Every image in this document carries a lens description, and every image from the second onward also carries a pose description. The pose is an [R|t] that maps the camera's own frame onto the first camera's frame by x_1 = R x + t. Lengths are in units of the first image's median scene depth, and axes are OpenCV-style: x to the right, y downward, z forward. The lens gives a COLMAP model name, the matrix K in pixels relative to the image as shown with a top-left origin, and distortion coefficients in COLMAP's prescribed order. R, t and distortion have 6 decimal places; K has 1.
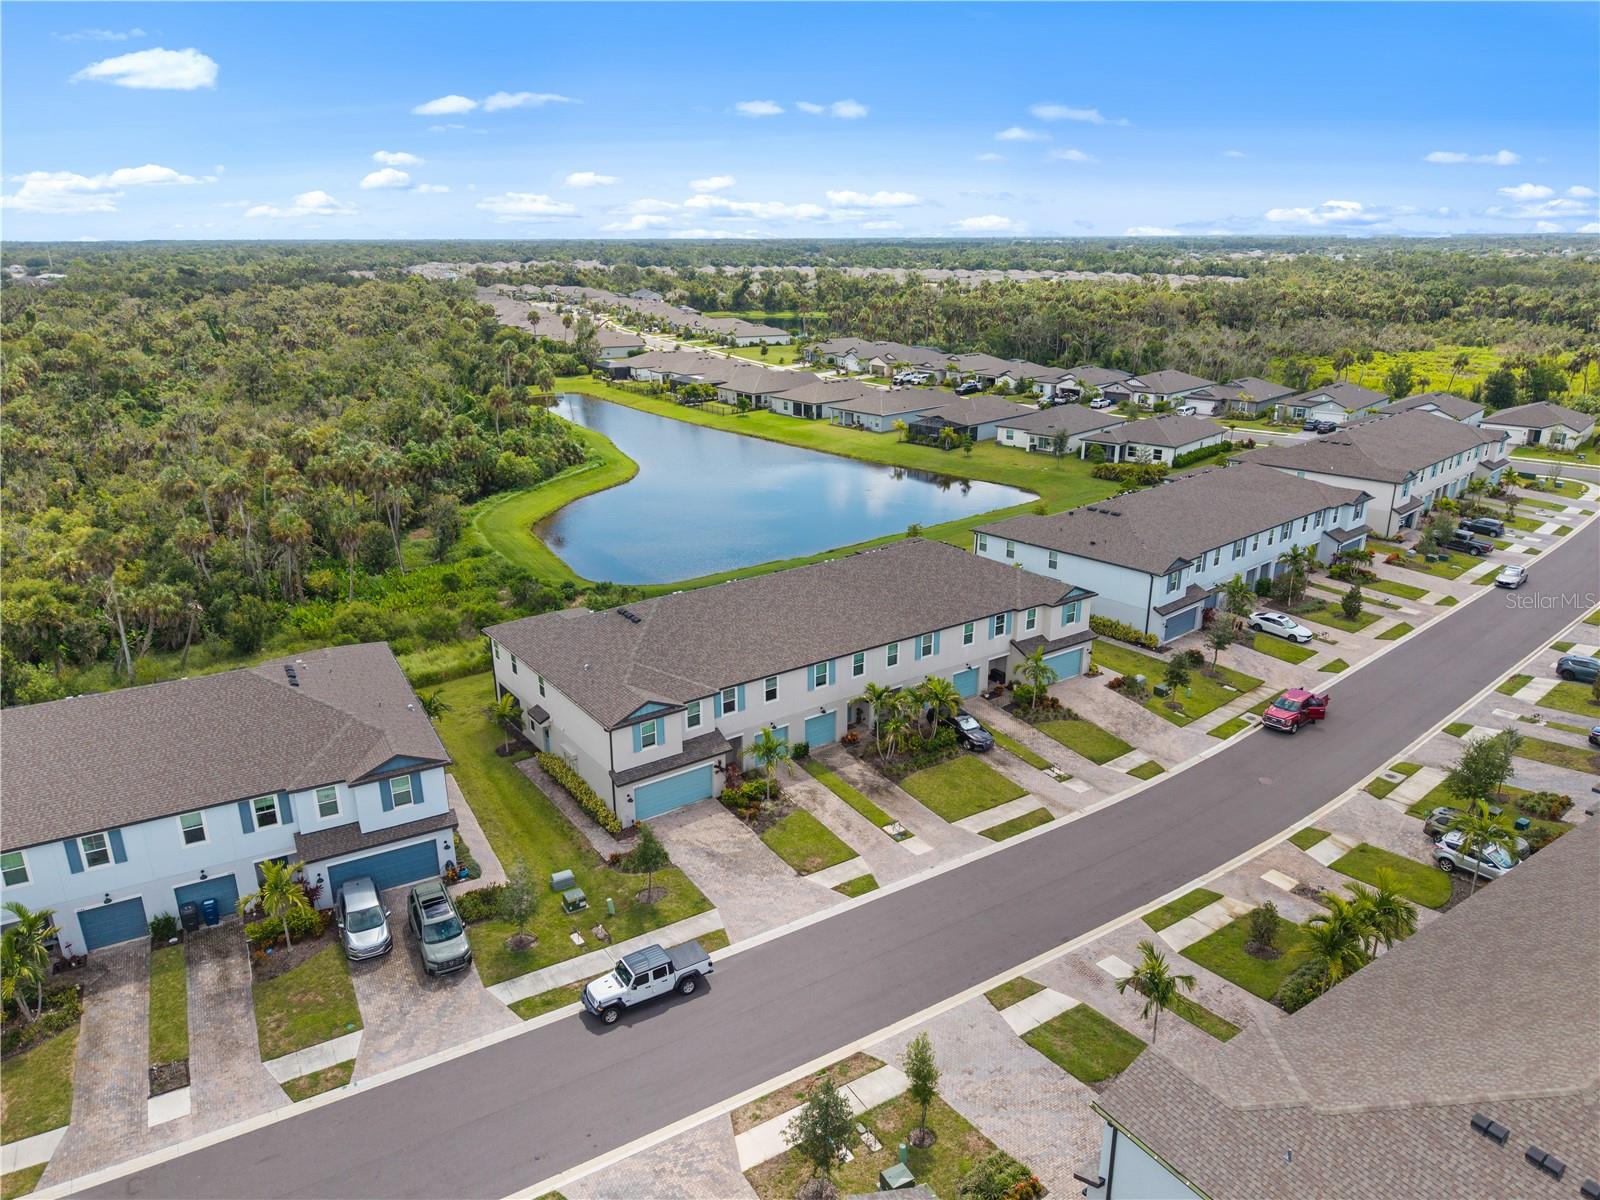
lens RADIAL K [[1086.7, 0, 800.0], [0, 1086.7, 600.0], [0, 0, 1]] dist [0.077256, -0.115139]
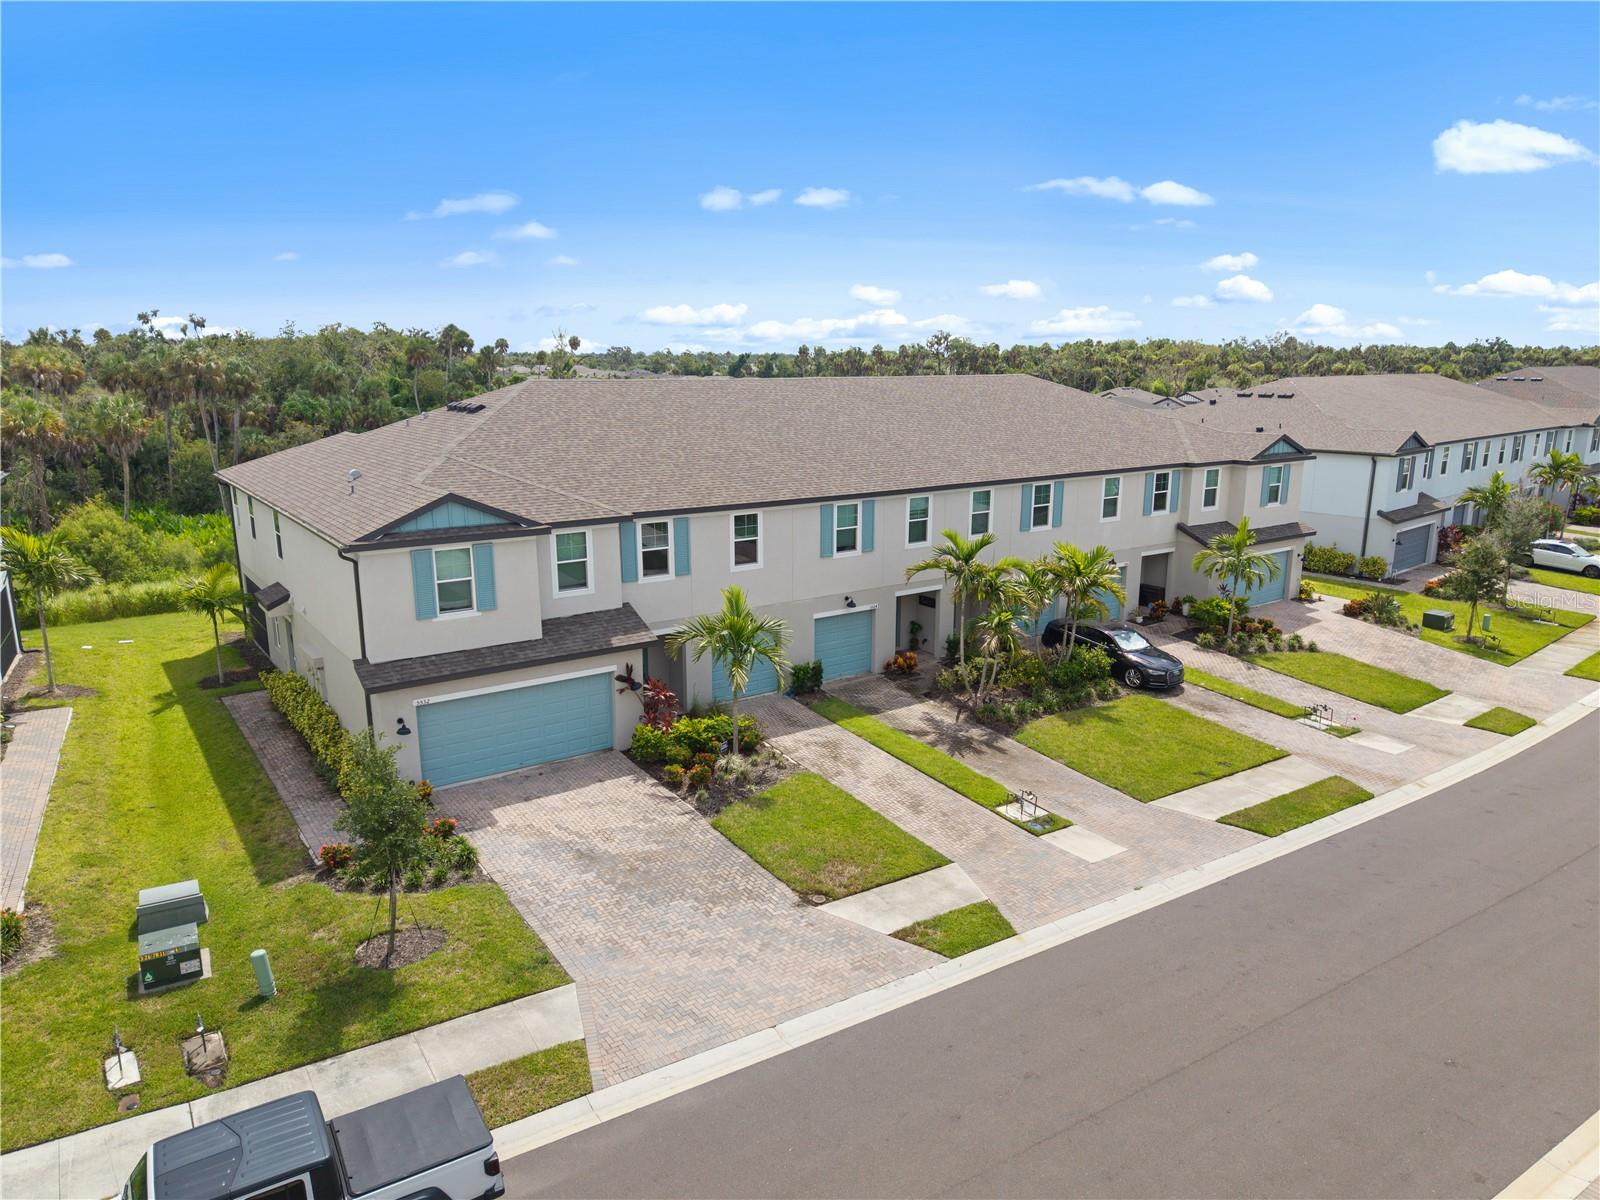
lens RADIAL K [[1116.1, 0, 800.0], [0, 1116.1, 600.0], [0, 0, 1]] dist [0.008649, -0.000896]
pose [[0.999983, 0.005204, 0.002699, -0.003604], [-0.004926, 0.995531, -0.094310, 0.158018], [-0.003177, 0.094295, 0.995539, 0.515685]]
